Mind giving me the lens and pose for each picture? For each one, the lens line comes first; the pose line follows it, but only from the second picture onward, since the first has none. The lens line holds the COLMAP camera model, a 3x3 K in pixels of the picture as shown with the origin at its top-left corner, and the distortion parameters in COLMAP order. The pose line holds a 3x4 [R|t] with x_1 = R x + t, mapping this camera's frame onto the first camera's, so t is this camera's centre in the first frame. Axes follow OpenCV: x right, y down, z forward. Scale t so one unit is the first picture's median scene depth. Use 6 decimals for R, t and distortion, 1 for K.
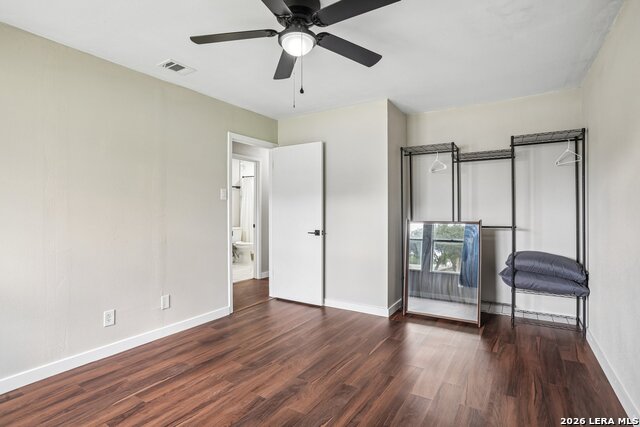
lens RADIAL K [[322.5, 0, 320.0], [0, 322.5, 213.5], [0, 0, 1]] dist [-0.000327, 0.000217]
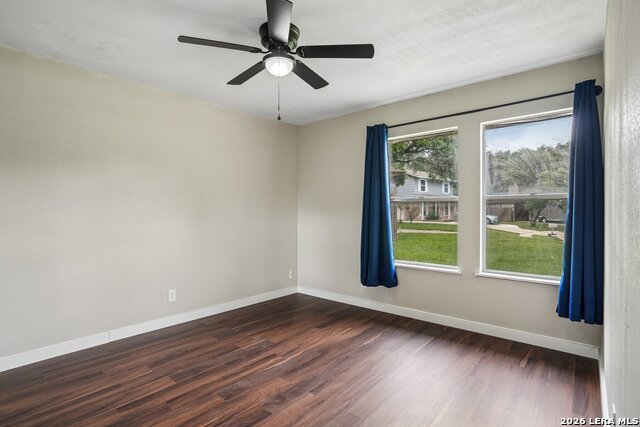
lens RADIAL K [[322.5, 0, 320.0], [0, 322.5, 213.5], [0, 0, 1]] dist [-0.000327, 0.000217]
pose [[-0.989610, -0.000363, 0.143774, -0.331002], [0.000186, 0.999993, 0.003805, -0.008009], [-0.143774, 0.003792, -0.989603, 1.902318]]
